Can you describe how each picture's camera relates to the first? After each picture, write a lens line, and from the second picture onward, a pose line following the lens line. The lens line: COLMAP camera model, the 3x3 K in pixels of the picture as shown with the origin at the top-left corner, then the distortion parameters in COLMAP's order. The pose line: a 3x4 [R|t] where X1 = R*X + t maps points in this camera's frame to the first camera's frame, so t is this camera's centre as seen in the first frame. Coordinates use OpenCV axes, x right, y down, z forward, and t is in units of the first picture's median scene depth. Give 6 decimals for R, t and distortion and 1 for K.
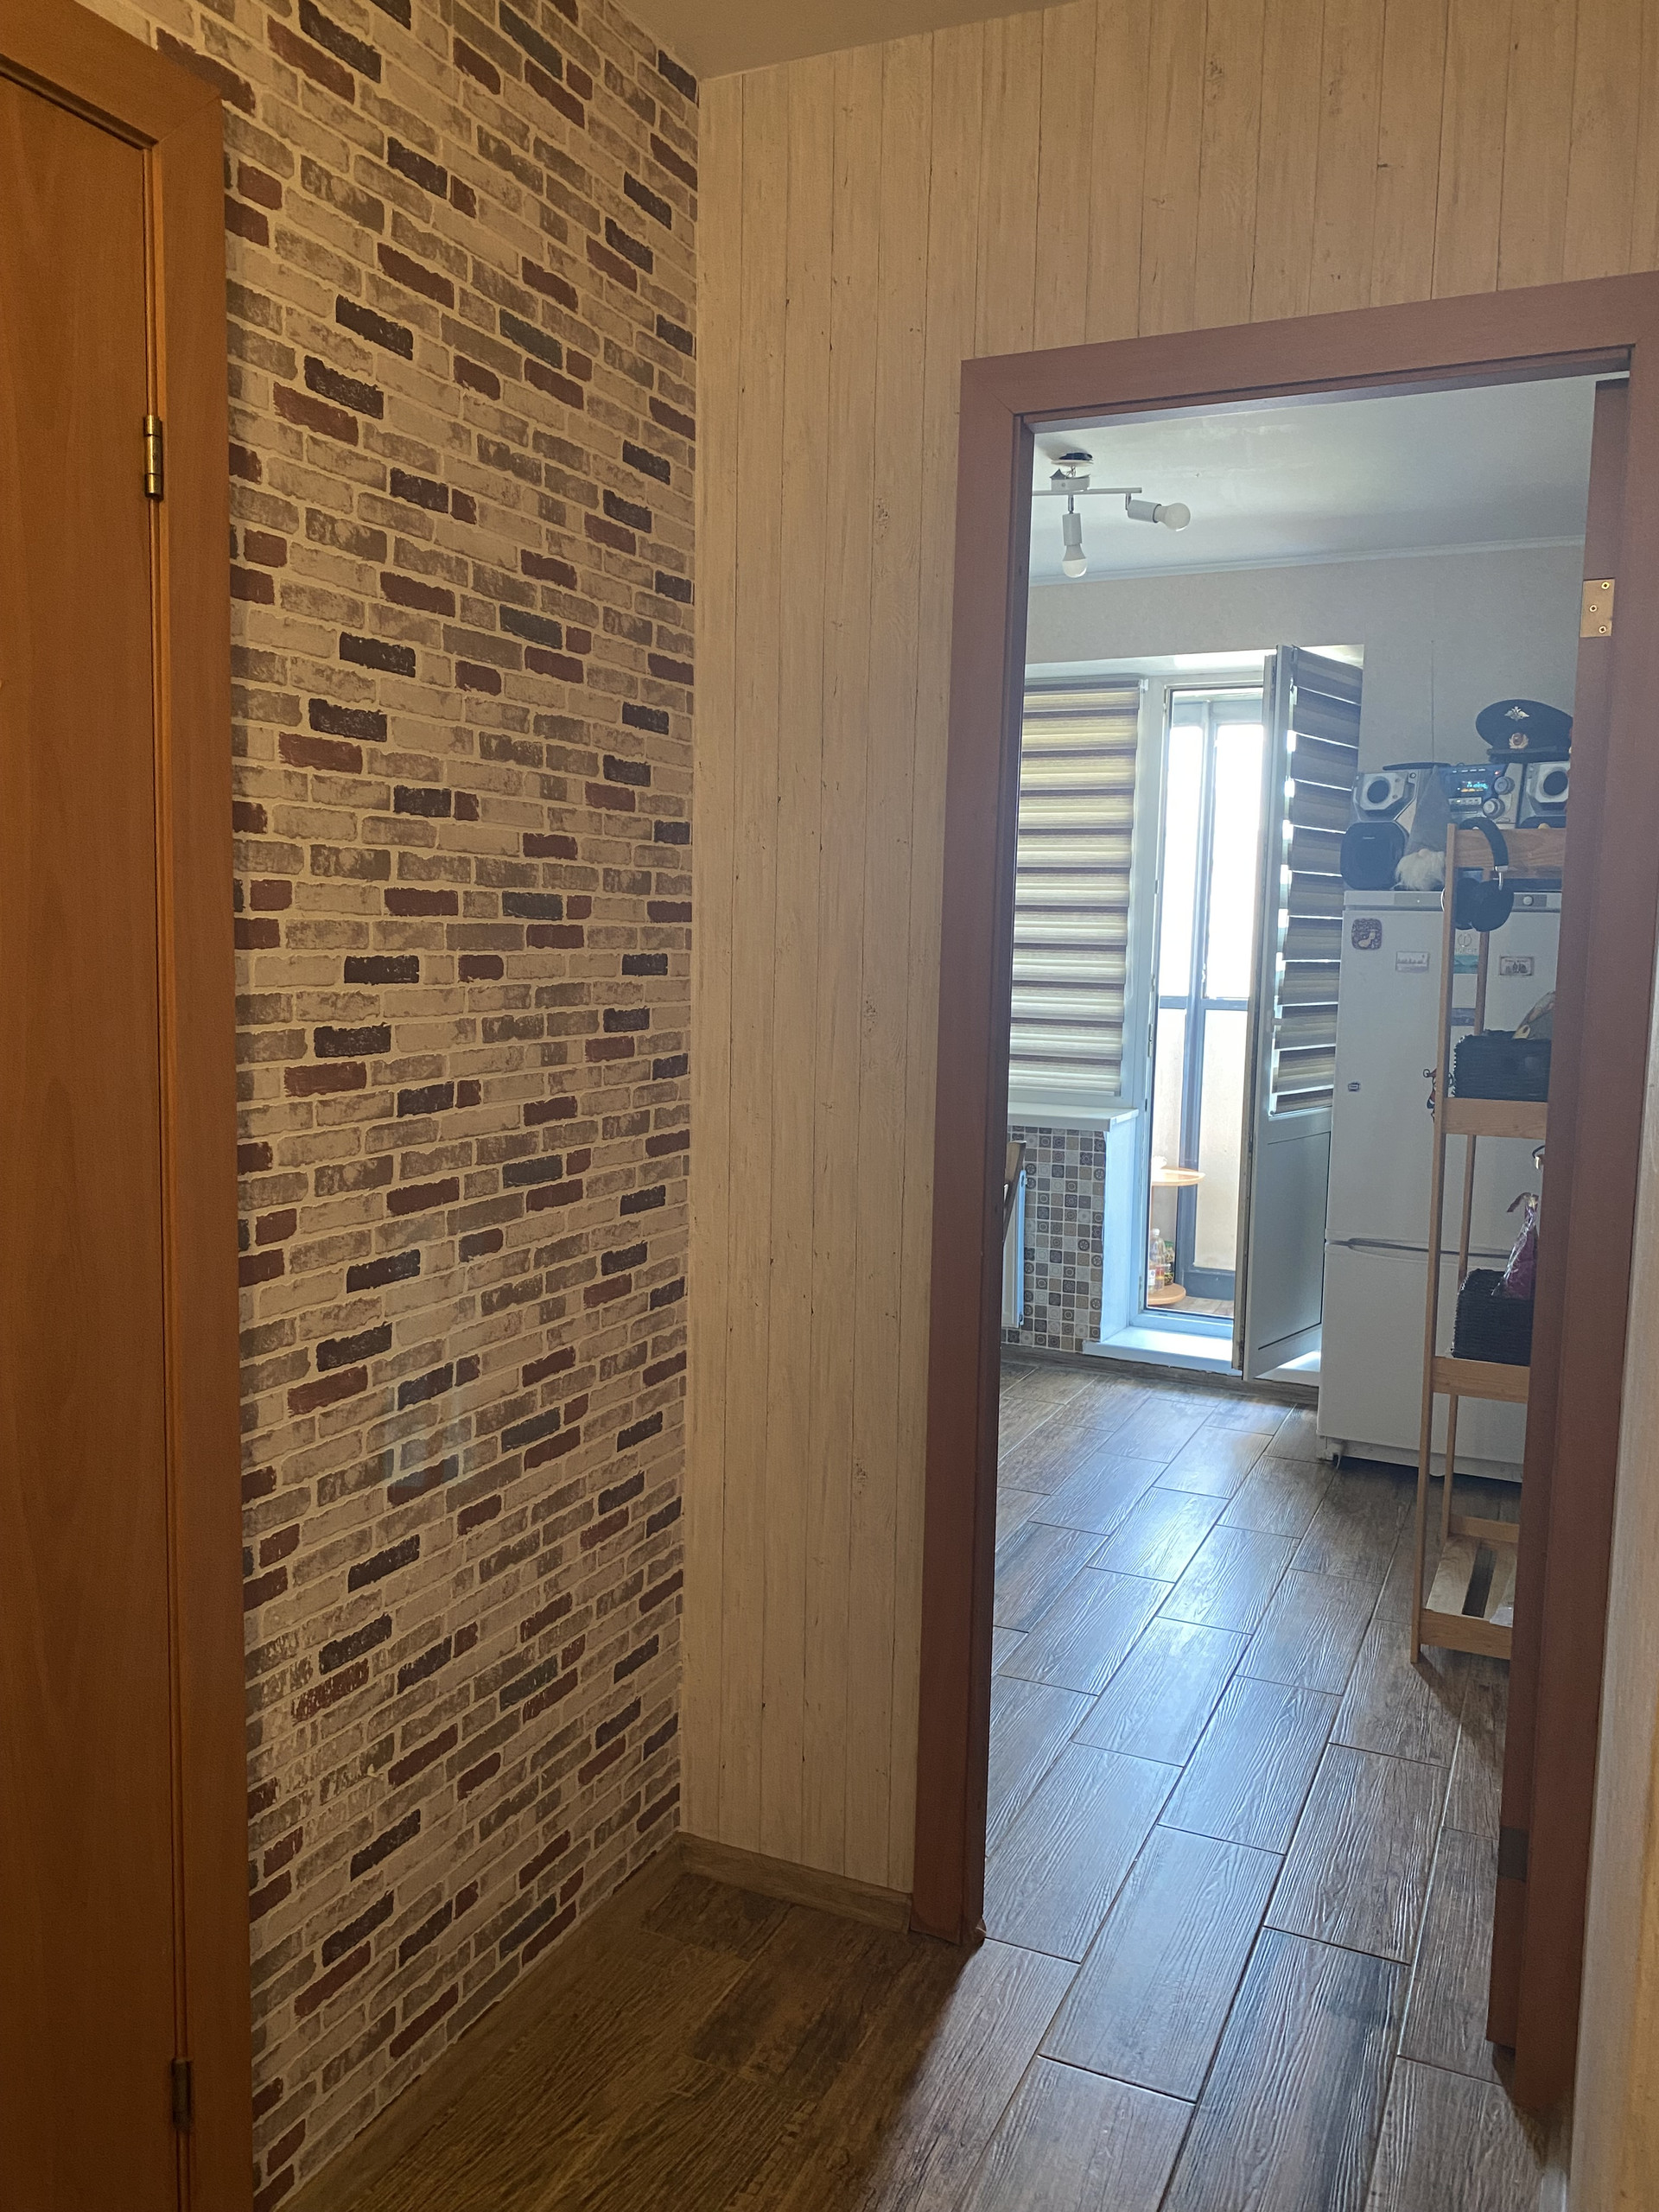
lens RADIAL K [[1691.9, 0, 807.2], [0, 1691.9, 1115.4], [0, 0, 1]] dist [0.035650, -0.043141]
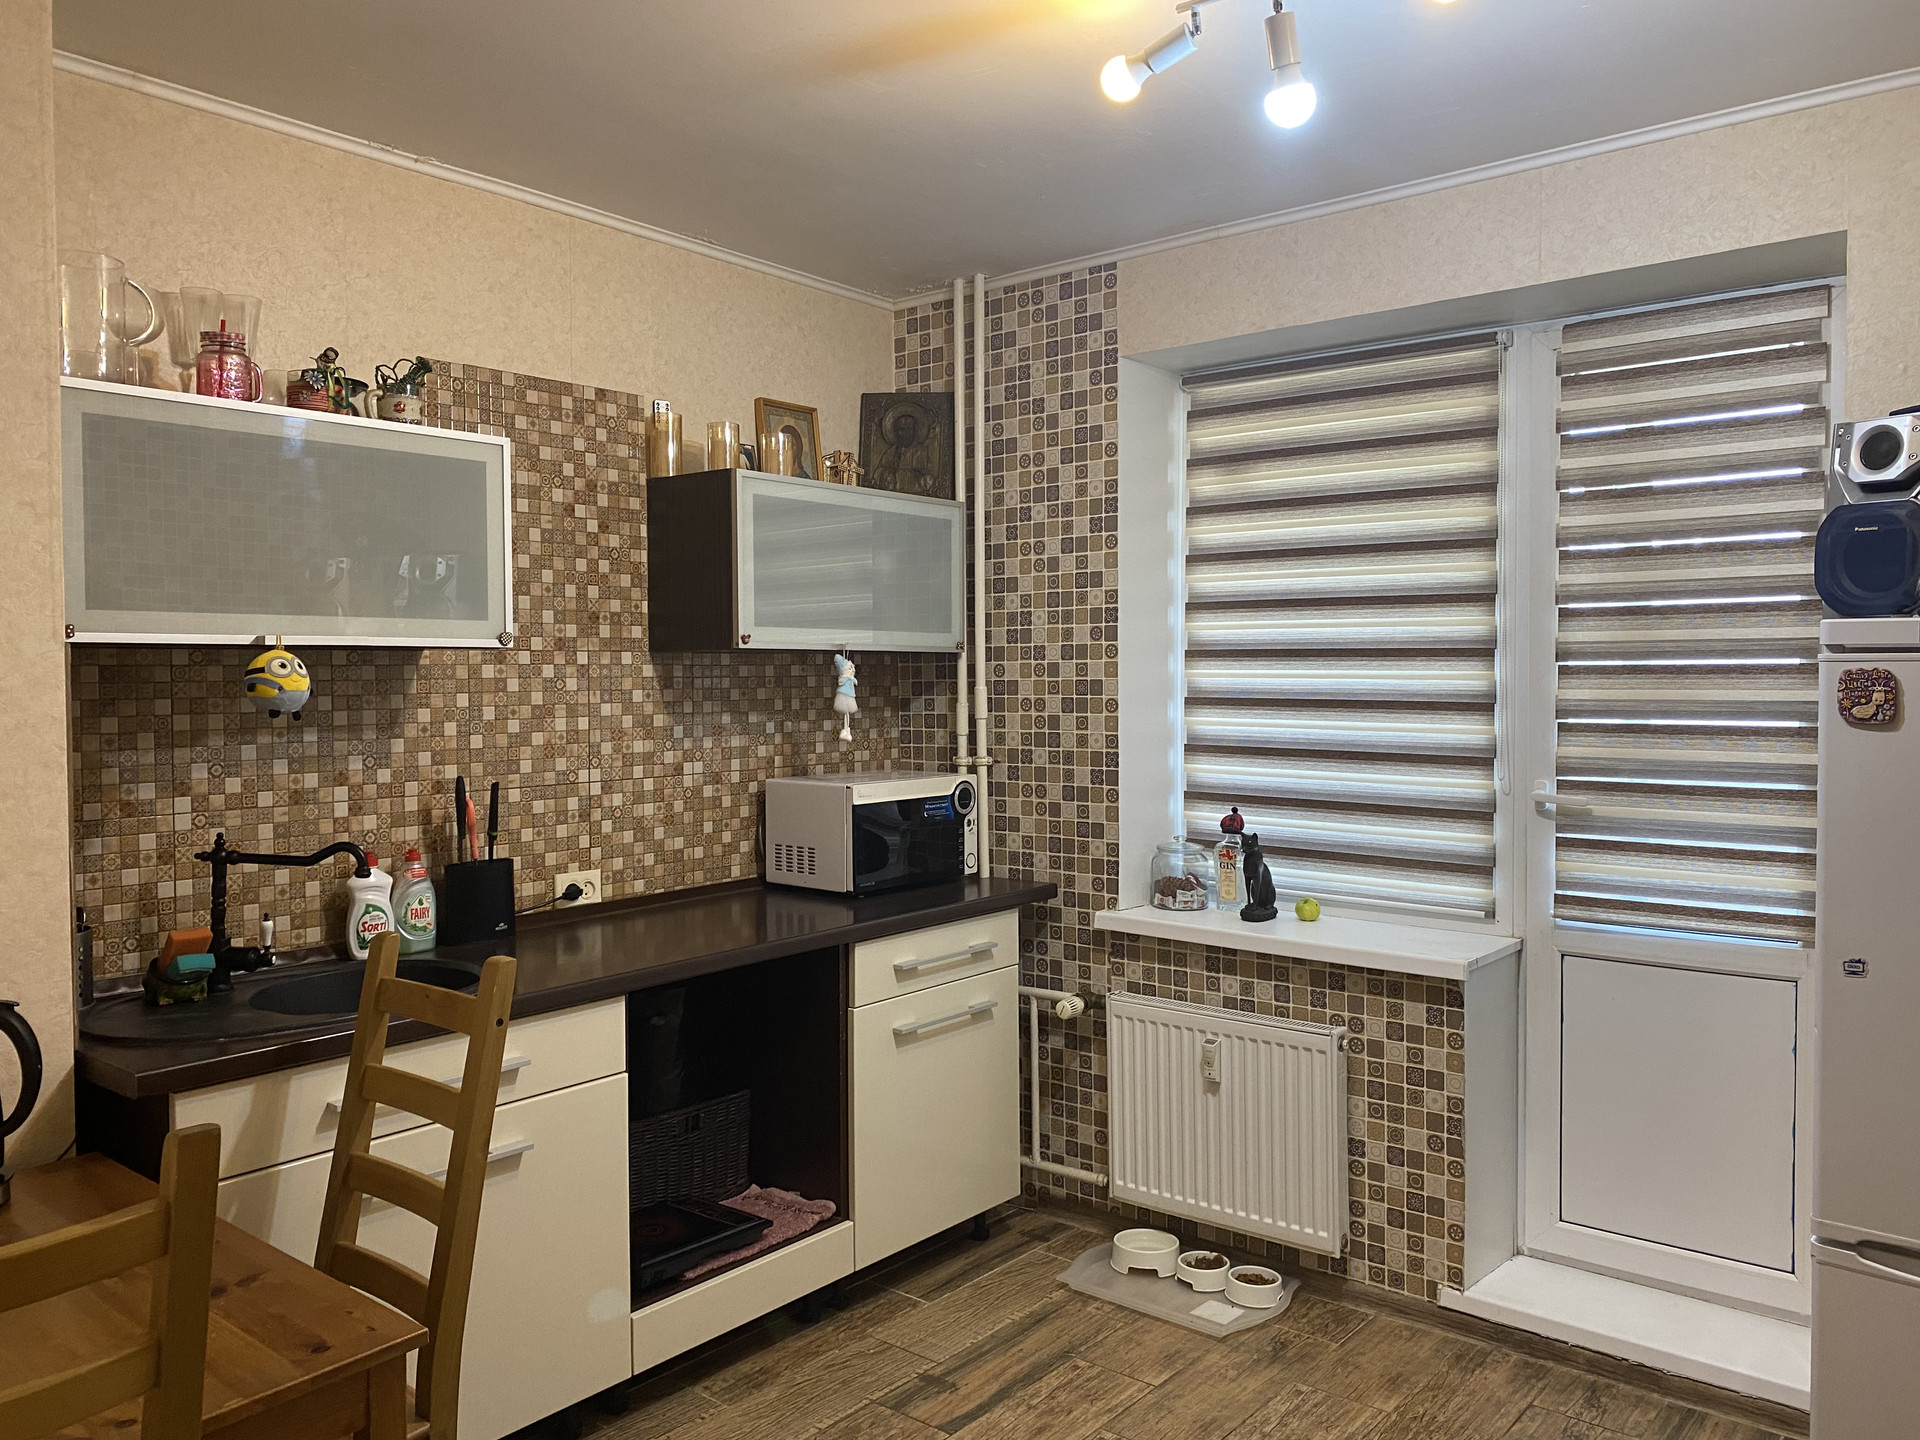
lens RADIAL K [[1468.6, 0, 961.6], [0, 1468.6, 715.0], [0, 0, 1]] dist [0.035650, -0.043141]
pose [[0.969603, -0.012071, -0.244386, 0.124634], [-0.008564, 0.996496, -0.083200, -0.044790], [0.244534, 0.082764, 0.966102, 0.358292]]
